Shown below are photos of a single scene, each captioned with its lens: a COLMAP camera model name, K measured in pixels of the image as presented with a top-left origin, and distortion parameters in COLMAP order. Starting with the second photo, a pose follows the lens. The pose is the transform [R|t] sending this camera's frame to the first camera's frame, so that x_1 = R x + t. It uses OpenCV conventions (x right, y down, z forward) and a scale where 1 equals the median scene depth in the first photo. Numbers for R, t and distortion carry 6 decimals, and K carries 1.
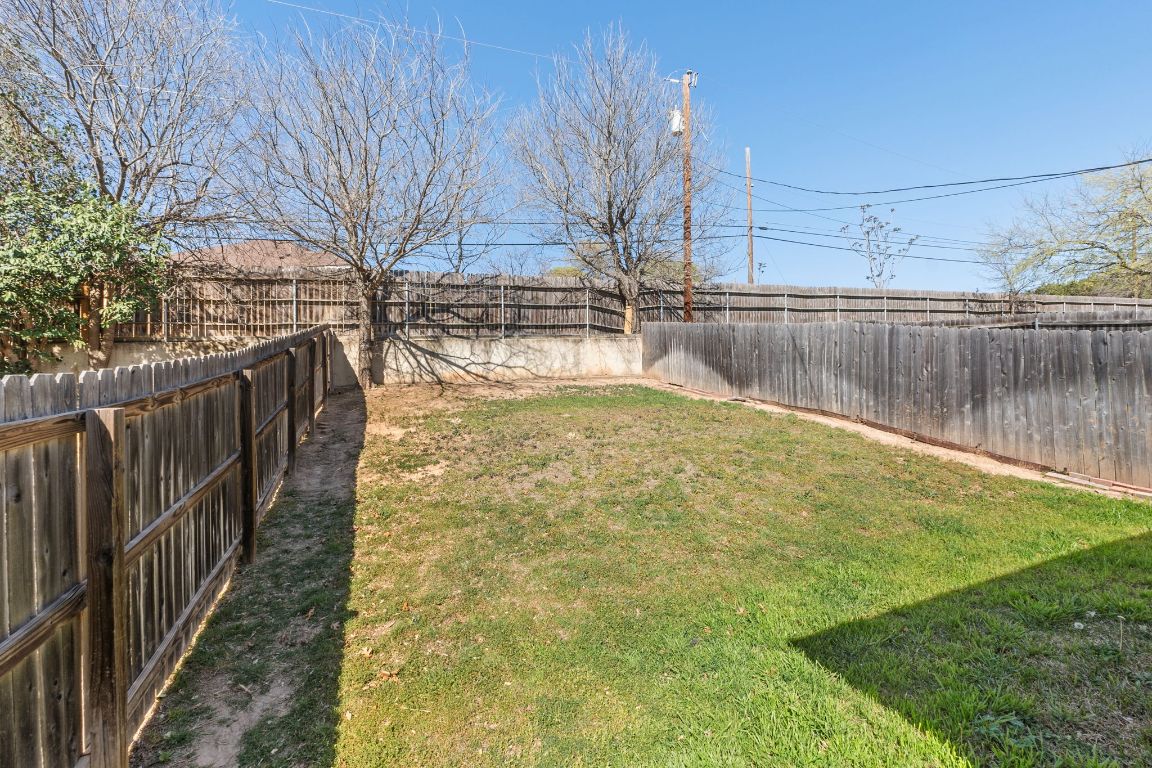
lens RADIAL K [[486.2, 0, 571.7], [0, 486.2, 370.9], [0, 0, 1]] dist [-0.005986, -0.000277]
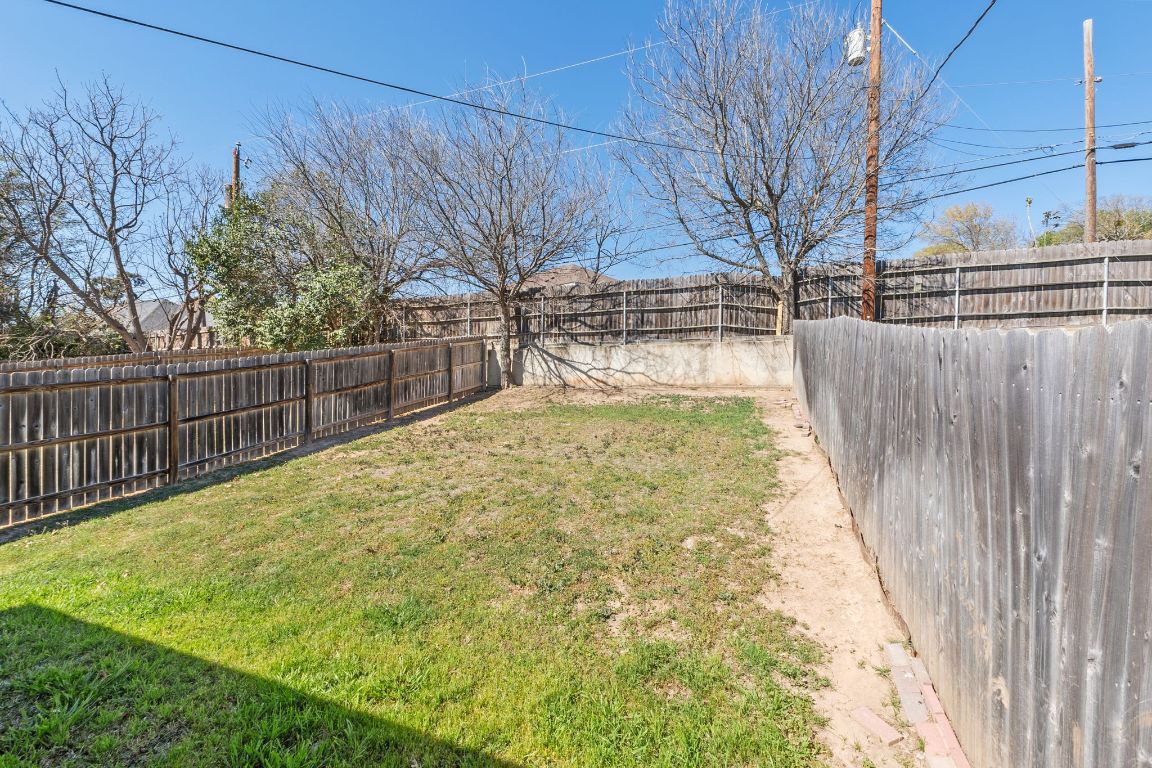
lens RADIAL K [[486.2, 0, 571.7], [0, 486.2, 370.9], [0, 0, 1]] dist [-0.005986, -0.000277]
pose [[0.739865, 0.020651, -0.672438, 0.454413], [-0.020545, 0.999756, 0.008098, -0.017778], [0.672442, 0.007823, 0.740109, 0.182188]]
